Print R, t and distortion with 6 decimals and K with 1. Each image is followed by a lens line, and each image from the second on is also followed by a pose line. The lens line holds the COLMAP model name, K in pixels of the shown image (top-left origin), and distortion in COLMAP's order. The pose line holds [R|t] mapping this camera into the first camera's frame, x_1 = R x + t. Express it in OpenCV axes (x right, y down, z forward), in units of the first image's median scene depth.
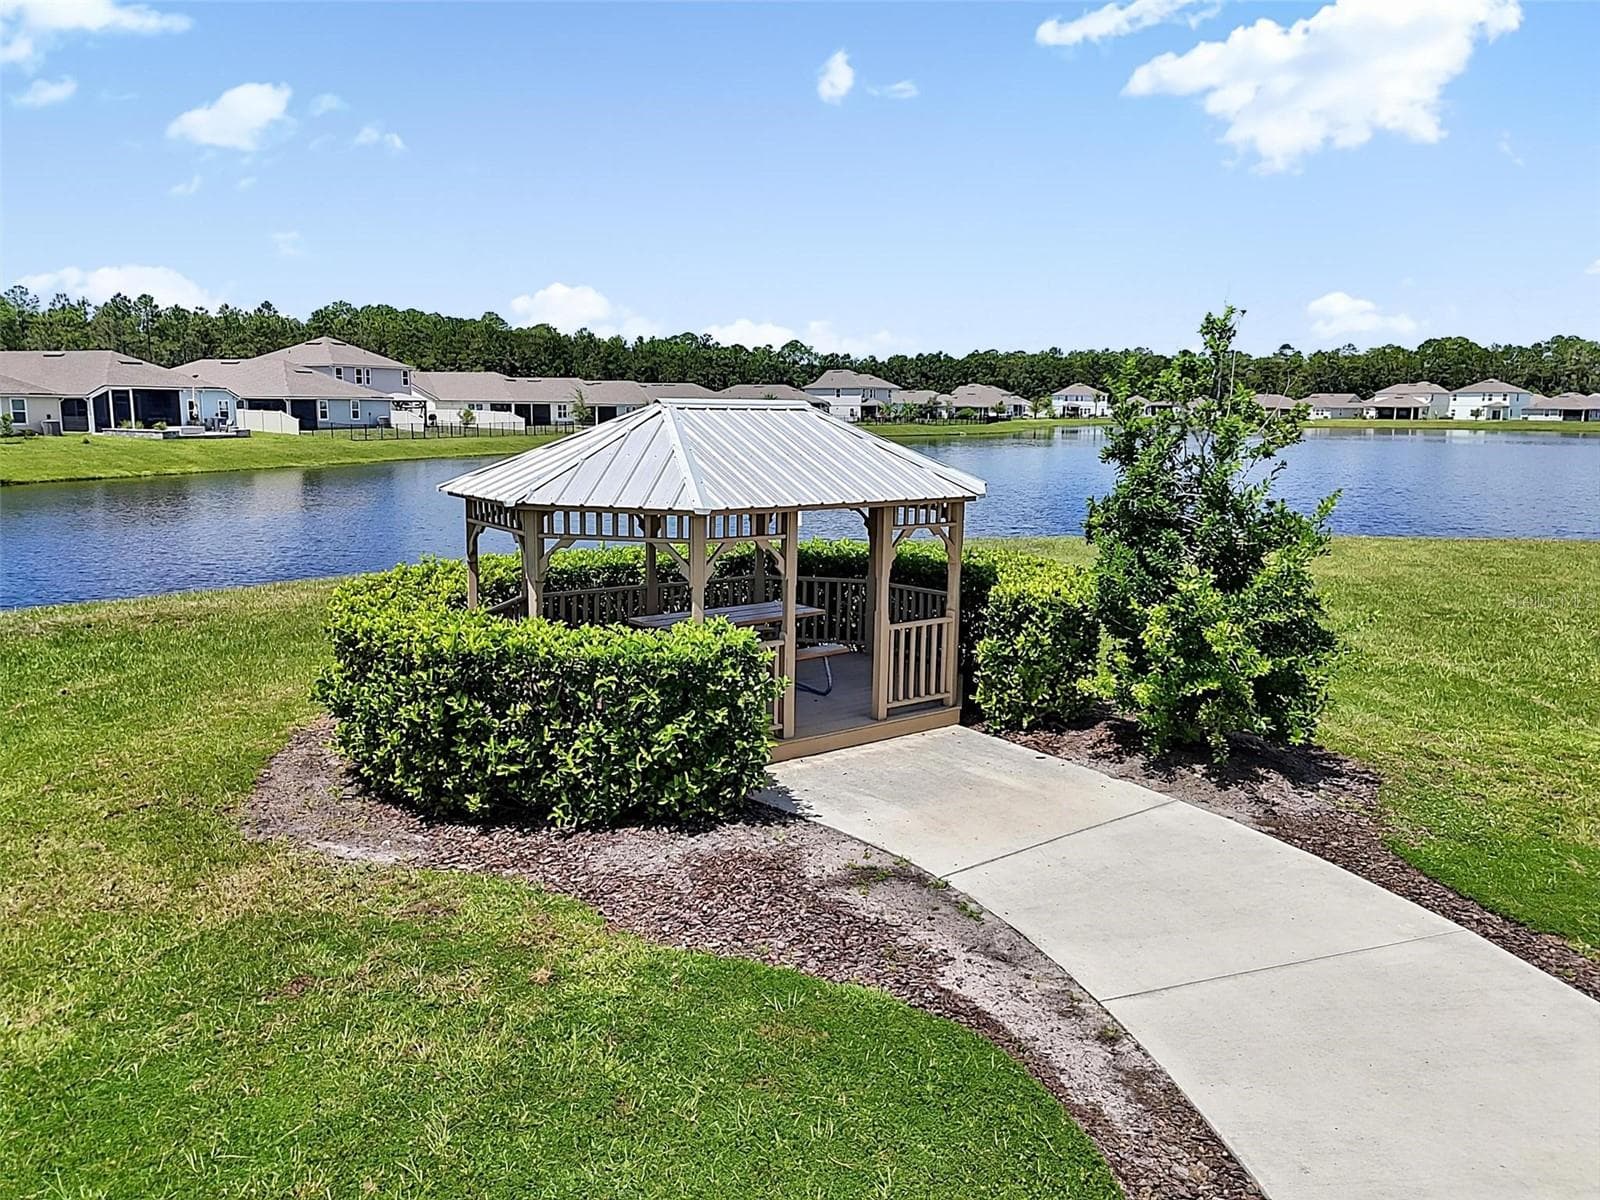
lens RADIAL K [[1184.2, 0, 800.0], [0, 1184.2, 600.0], [0, 0, 1]] dist [0.059989, -0.049757]
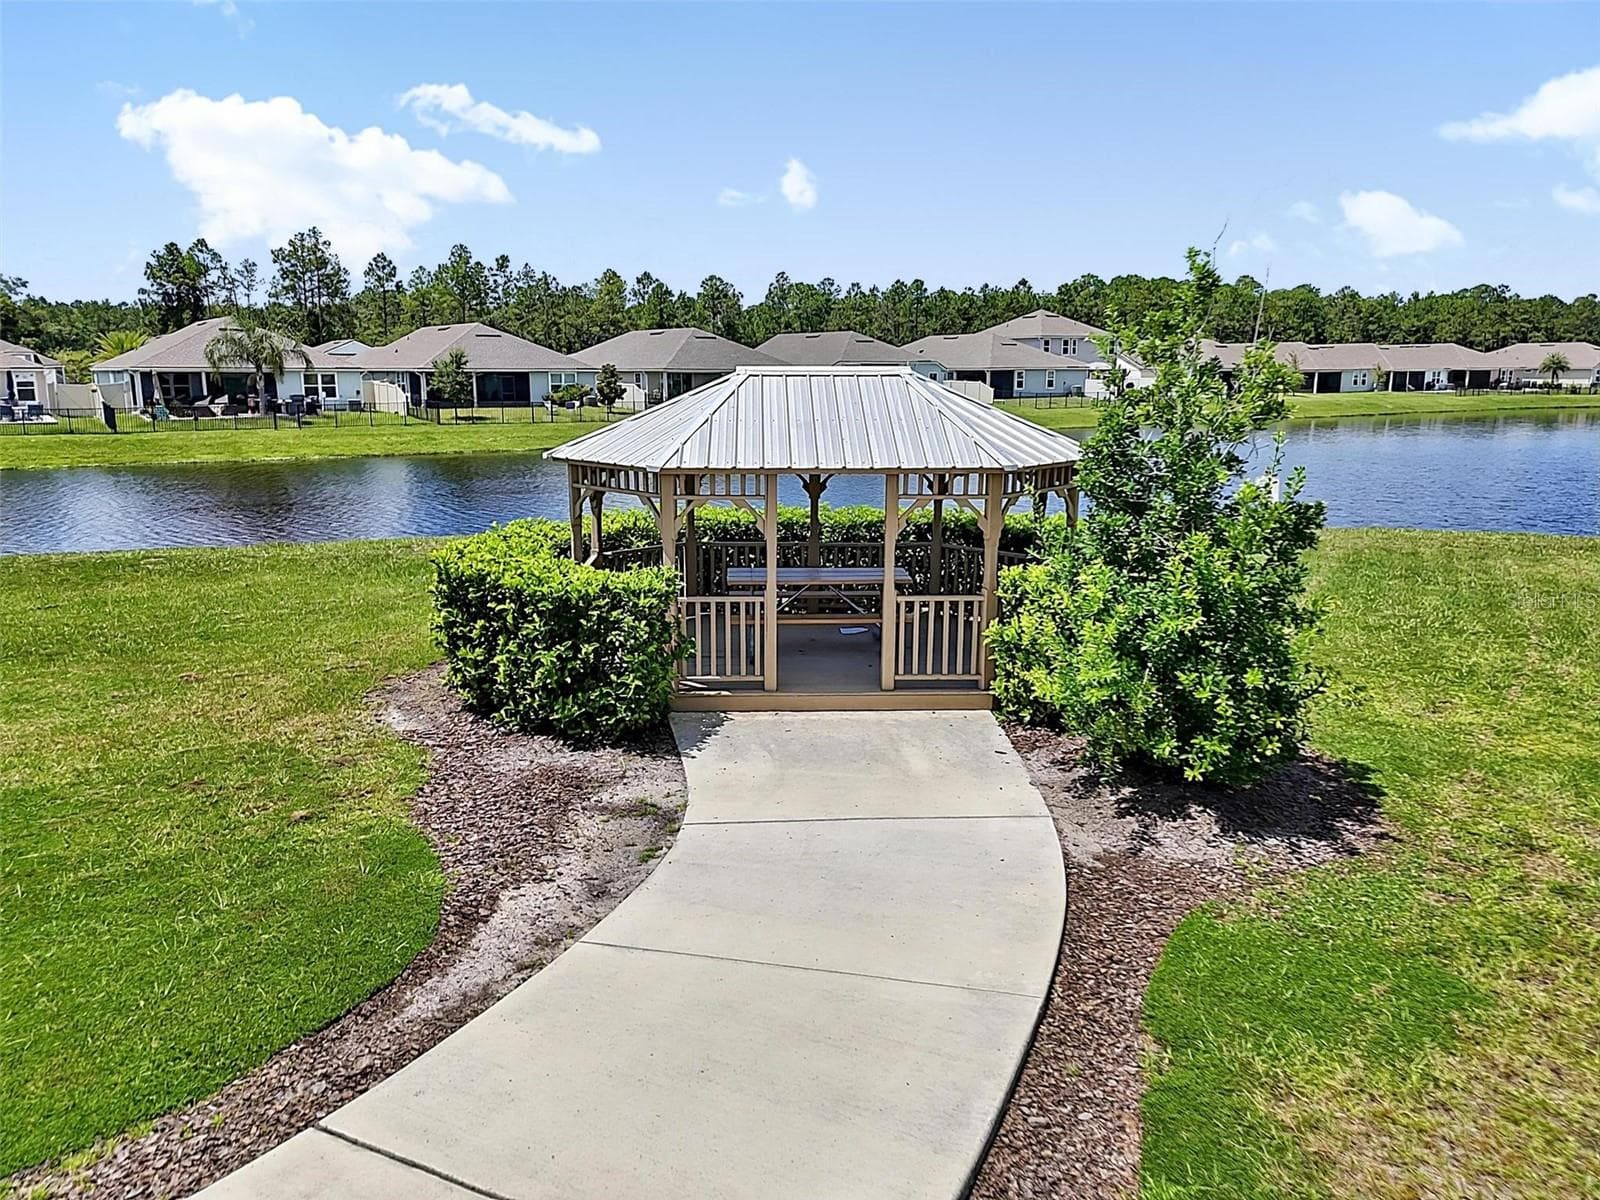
lens RADIAL K [[1184.2, 0, 800.0], [0, 1184.2, 600.0], [0, 0, 1]] dist [0.059989, -0.049757]
pose [[0.818234, 0.101921, -0.565778, 0.554312], [-0.087408, 0.994773, 0.052791, -0.019624], [0.568201, 0.006258, 0.822866, 0.140922]]
